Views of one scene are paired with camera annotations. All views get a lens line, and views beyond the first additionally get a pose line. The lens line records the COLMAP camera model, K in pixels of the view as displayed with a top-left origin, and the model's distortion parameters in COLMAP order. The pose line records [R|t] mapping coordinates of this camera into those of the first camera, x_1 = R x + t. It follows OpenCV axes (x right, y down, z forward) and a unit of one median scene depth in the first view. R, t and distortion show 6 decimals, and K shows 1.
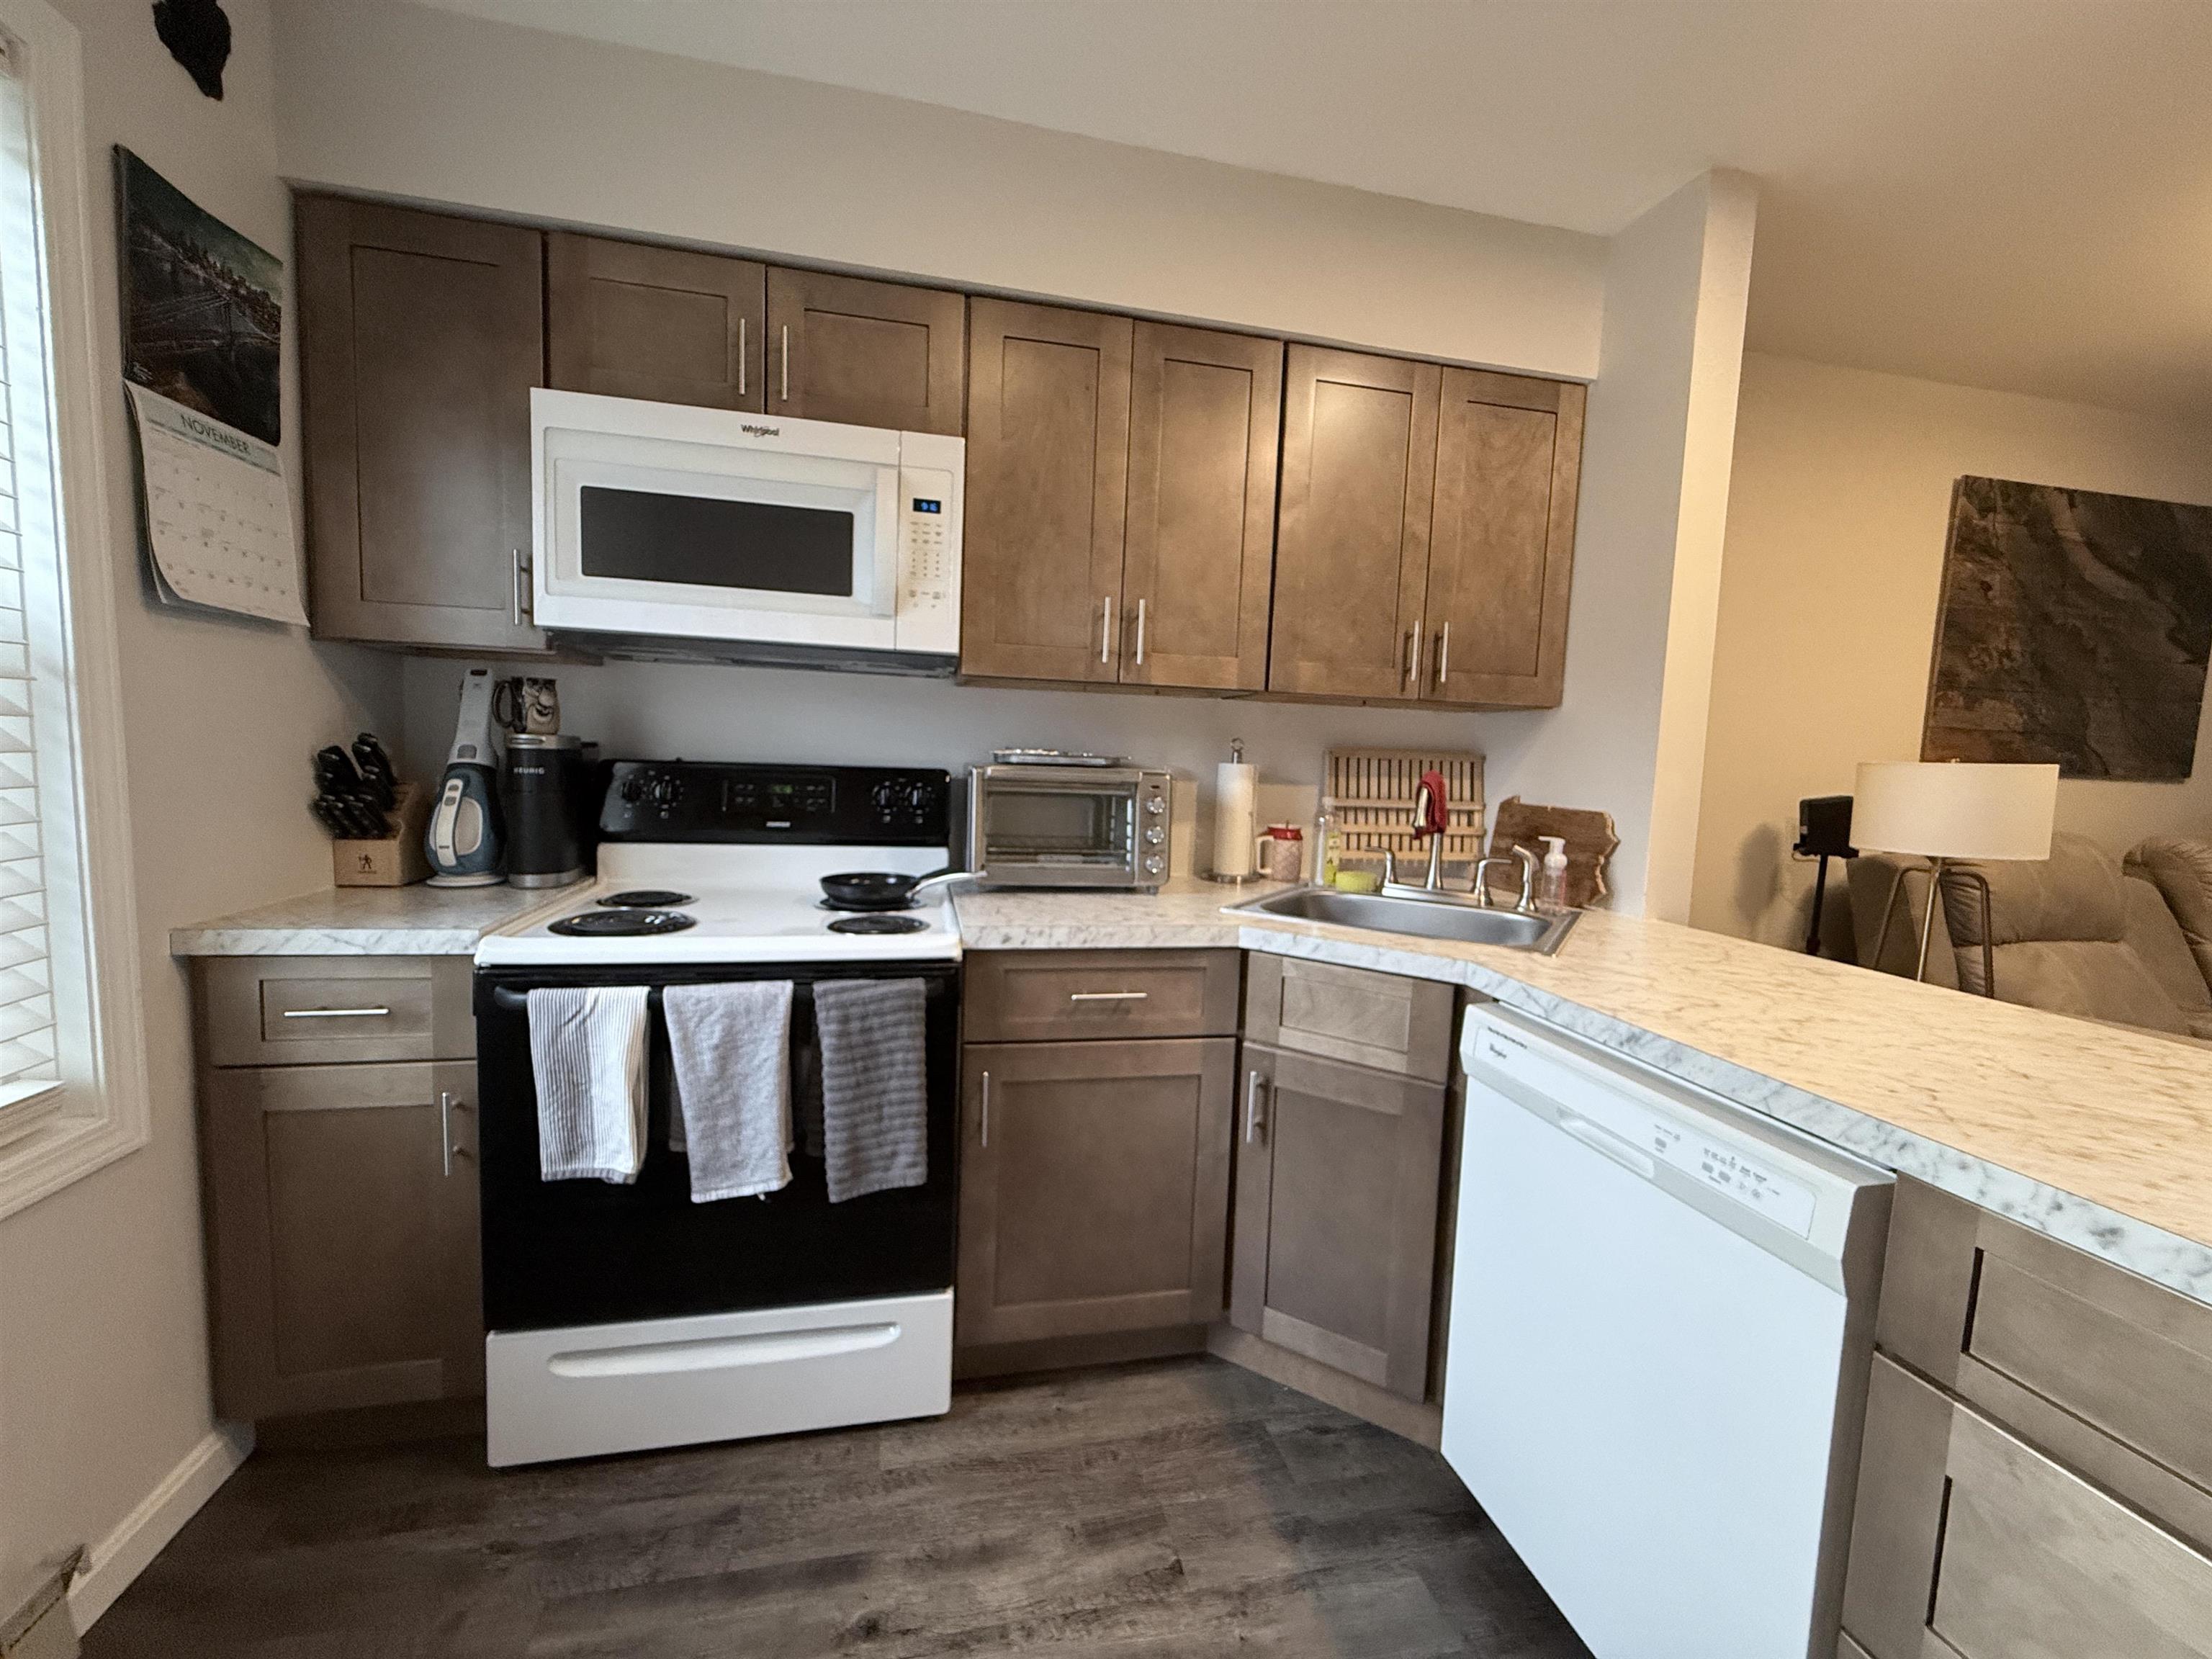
lens RADIAL K [[885.3, 0, 1106.0], [0, 885.3, 829.5], [0, 0, 1]] dist [-0.003648, -0.000562]
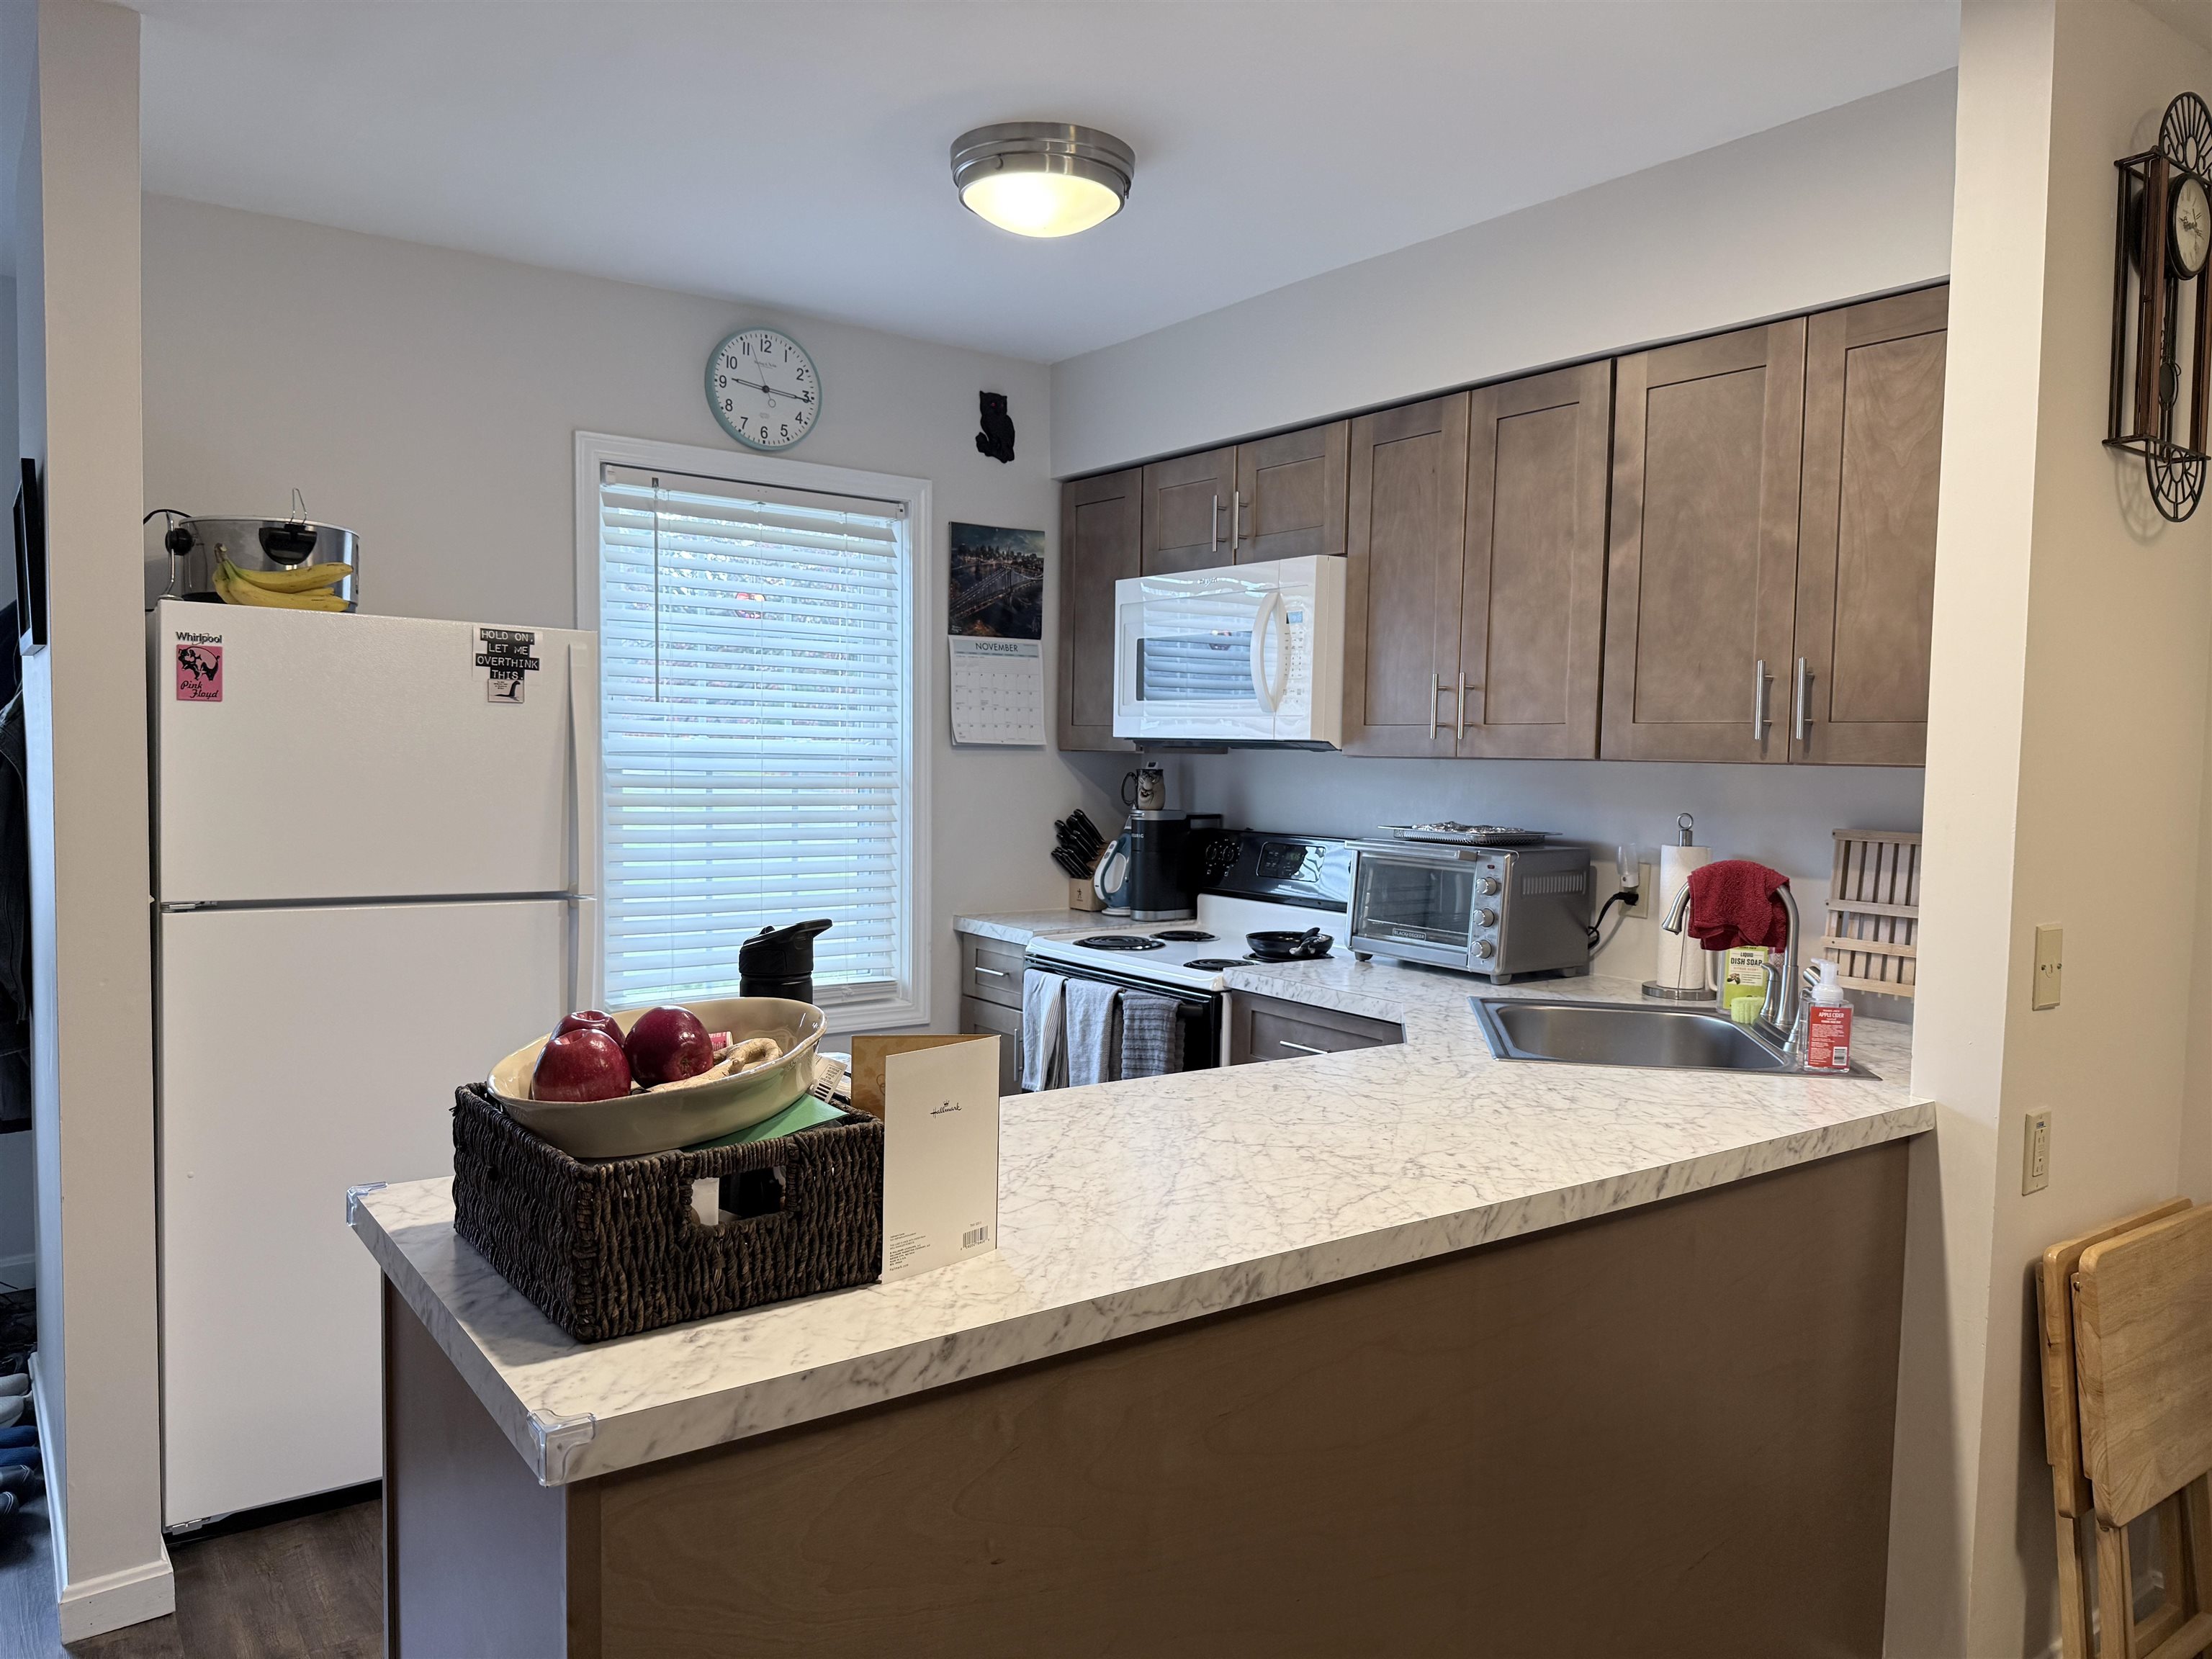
lens RADIAL K [[1582.7, 0, 1102.6], [0, 1582.7, 837.9], [0, 0, 1]] dist [0.001161, 0.000238]
pose [[0.386003, 0.020942, -0.922260, 1.942710], [-0.085551, 0.996247, -0.013184, -0.029506], [0.918522, 0.083989, 0.386346, -0.023083]]
